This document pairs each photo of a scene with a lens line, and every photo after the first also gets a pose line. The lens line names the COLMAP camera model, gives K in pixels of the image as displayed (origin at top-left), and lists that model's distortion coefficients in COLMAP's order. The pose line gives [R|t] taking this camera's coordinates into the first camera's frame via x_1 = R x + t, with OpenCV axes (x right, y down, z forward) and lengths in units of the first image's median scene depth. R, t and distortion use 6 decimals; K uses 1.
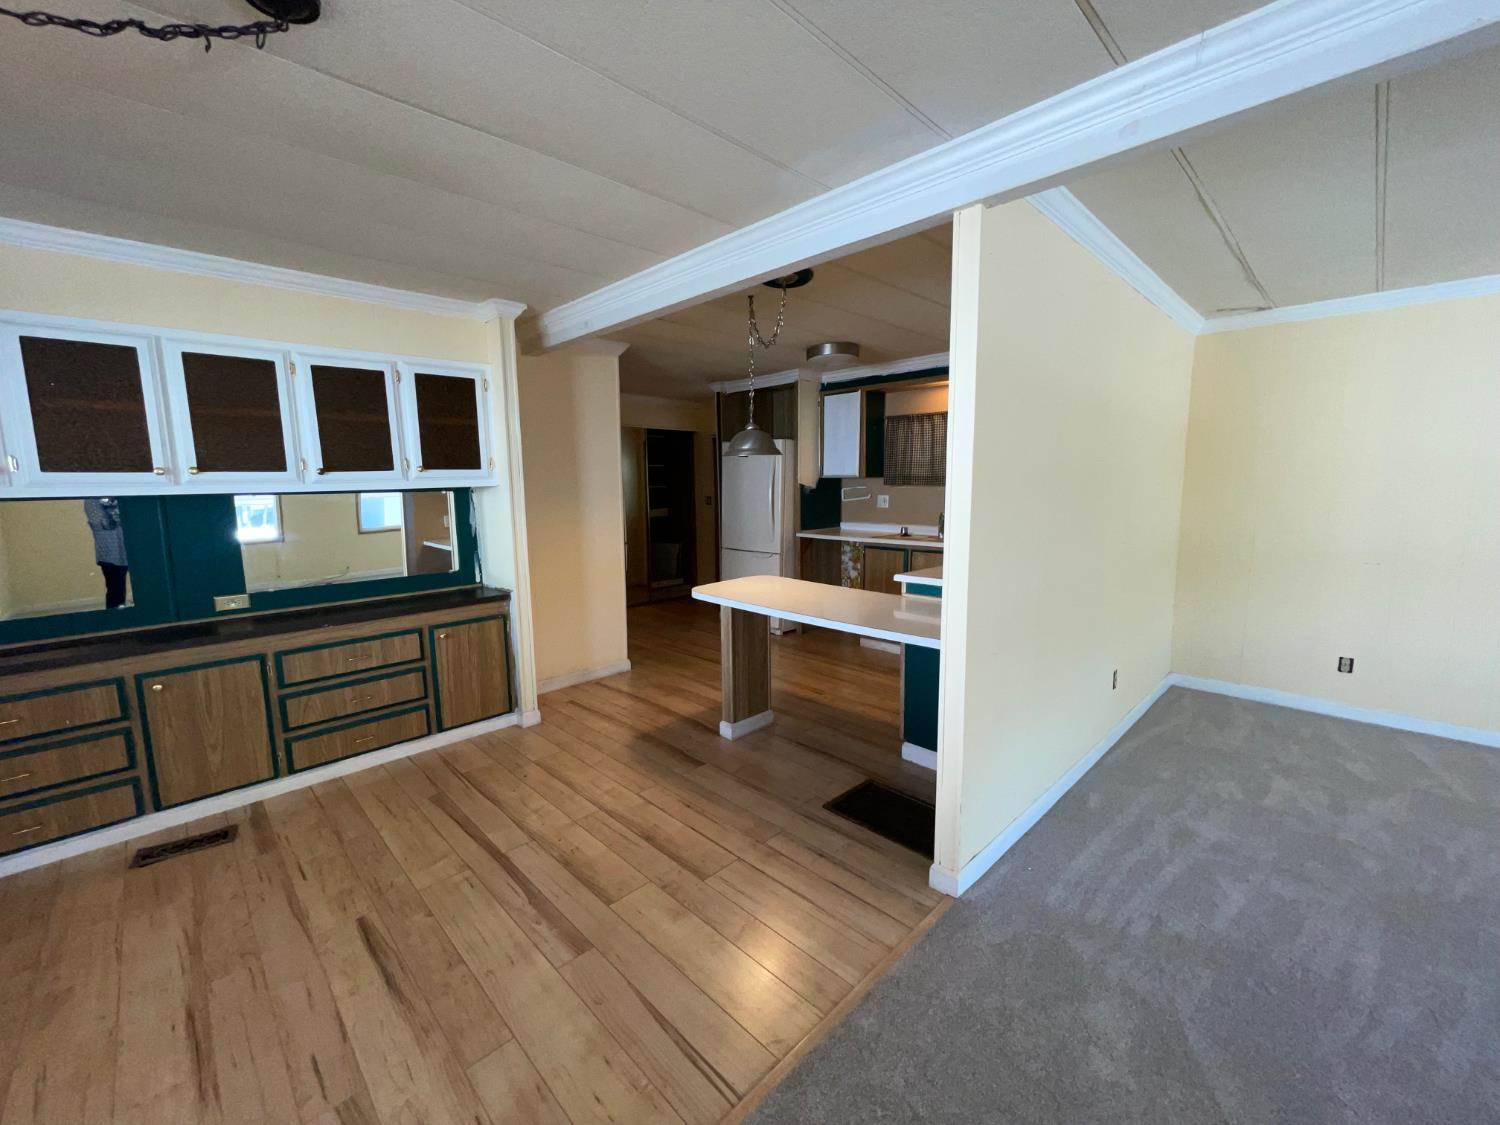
lens RADIAL K [[611.5, 0, 745.2], [0, 611.5, 564.7], [0, 0, 1]] dist [0.001611, 0.000289]
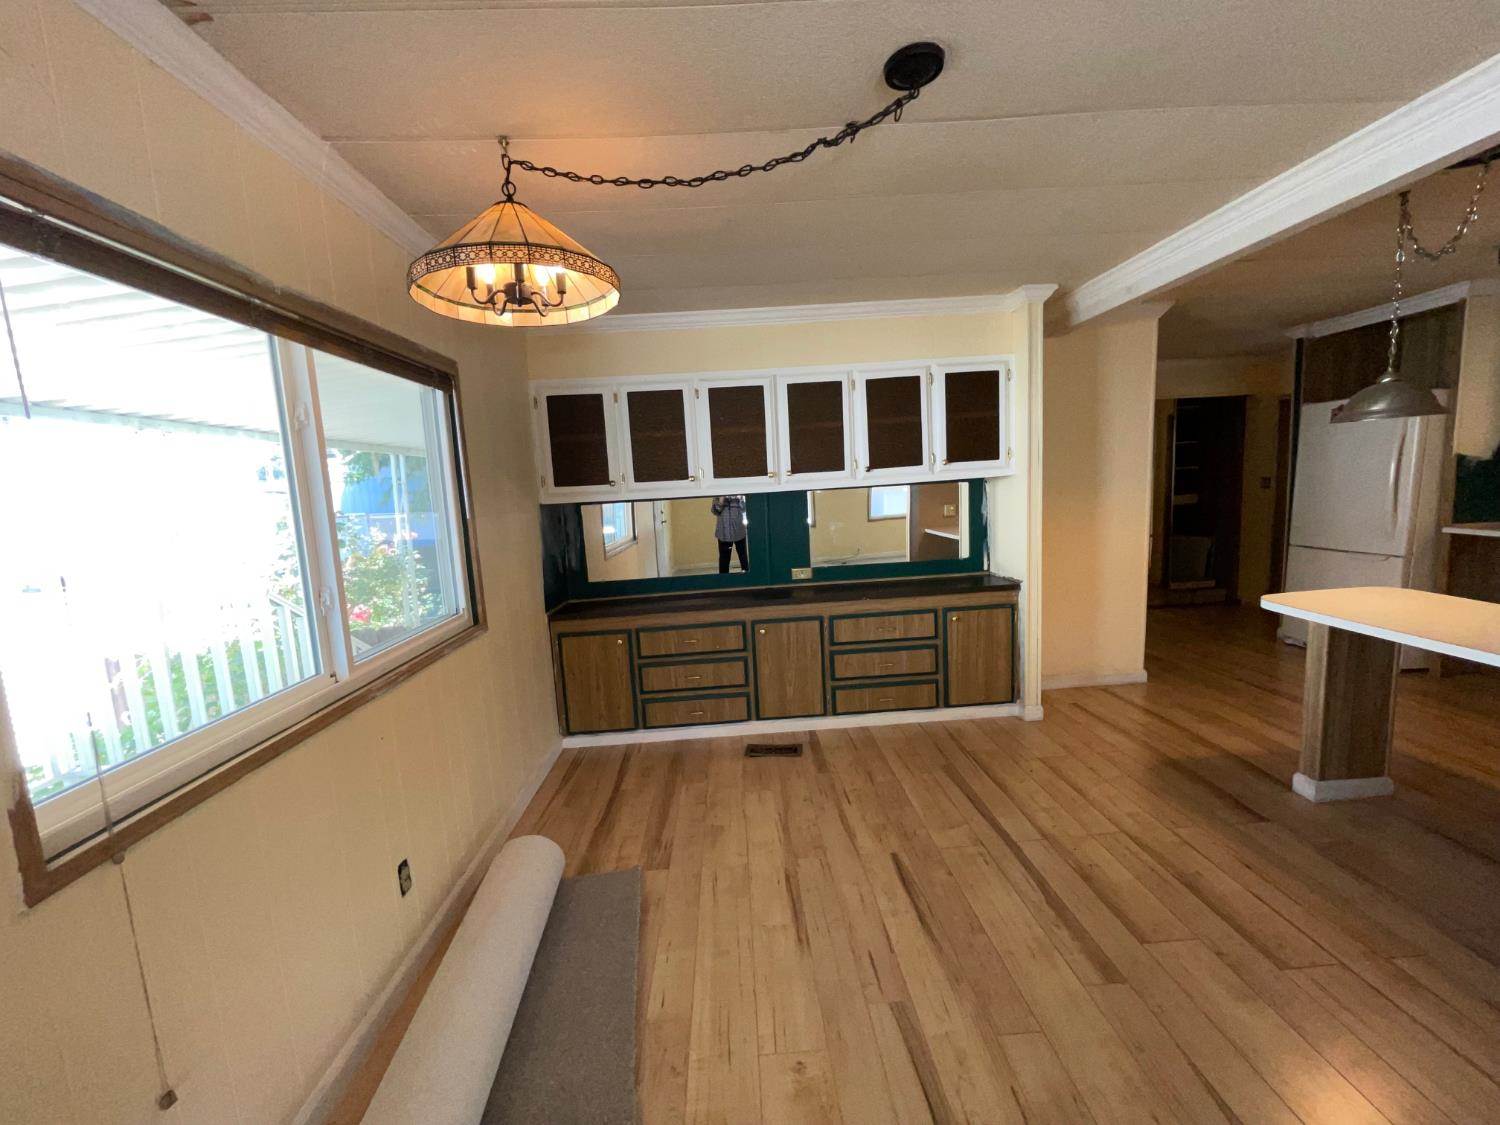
lens RADIAL K [[608.9, 0, 750.0], [0, 608.9, 562.5], [0, 0, 1]] dist [0.001590, -0.000276]
pose [[0.738848, 0.056866, -0.671468, -0.053830], [-0.046530, 0.998360, 0.033351, 0.000213], [0.672264, 0.006602, 0.740282, -0.028486]]
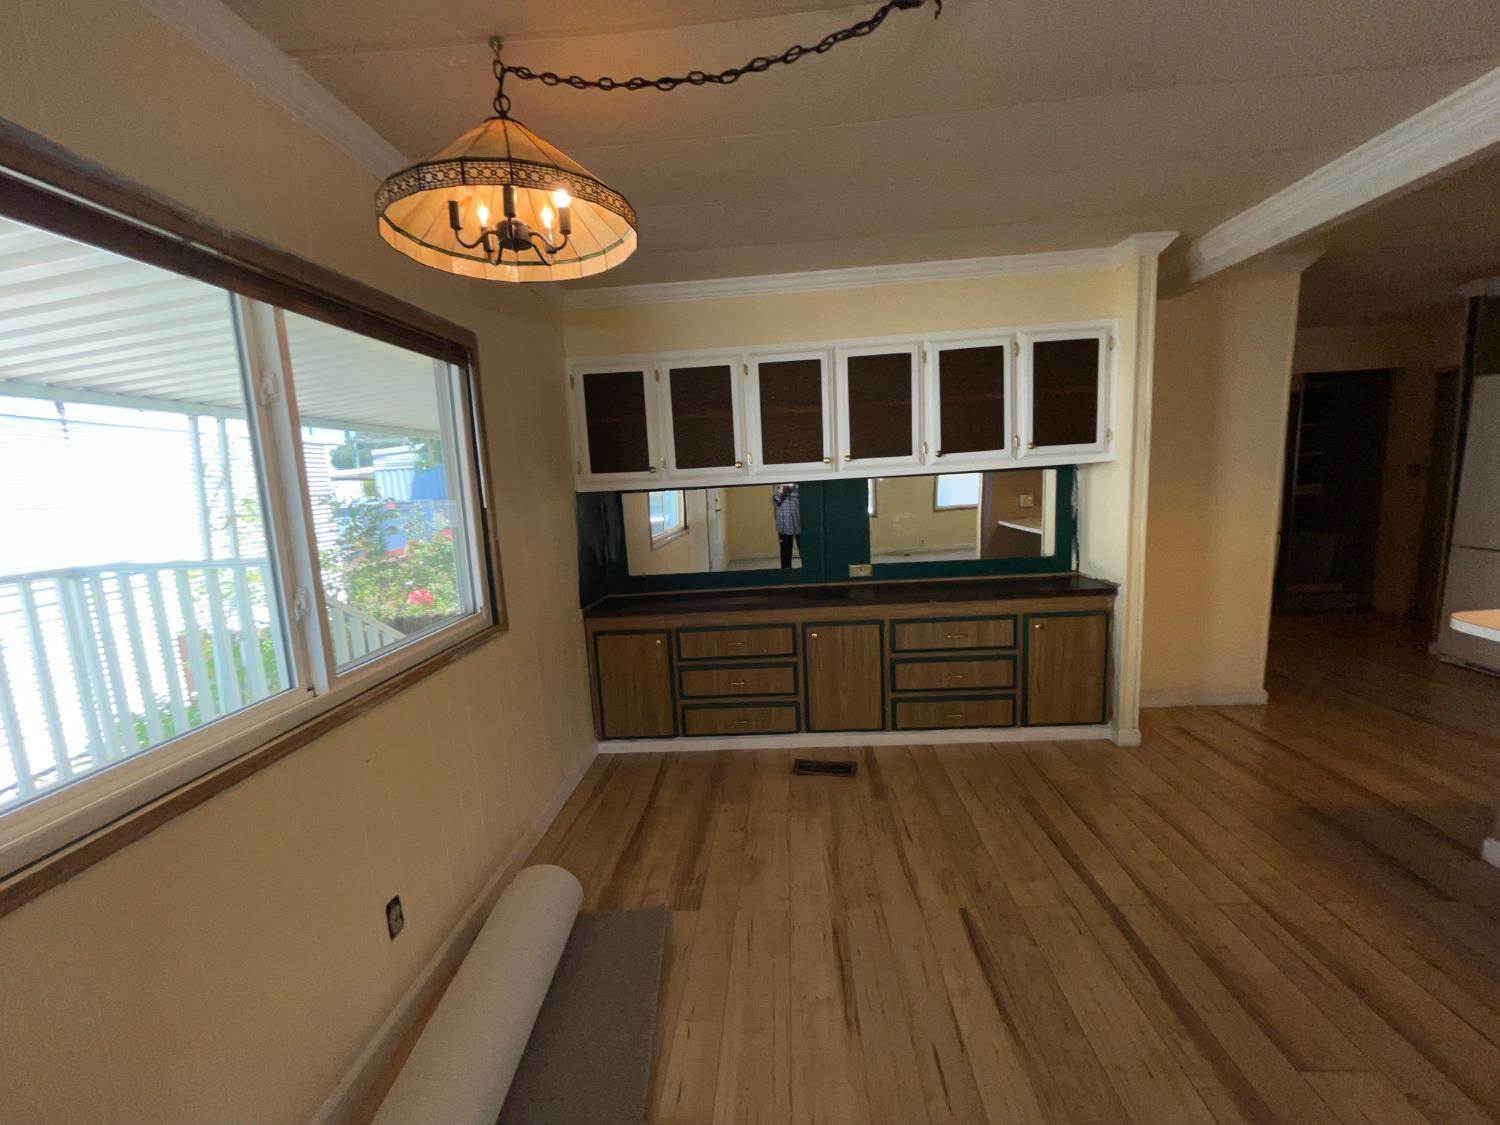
lens RADIAL K [[611.5, 0, 745.2], [0, 611.5, 564.7], [0, 0, 1]] dist [0.001611, 0.000289]
pose [[0.664950, 0.084193, -0.742128, -0.115233], [-0.058003, 0.996446, 0.061074, -0.008162], [0.744632, 0.002434, 0.667470, 0.053634]]
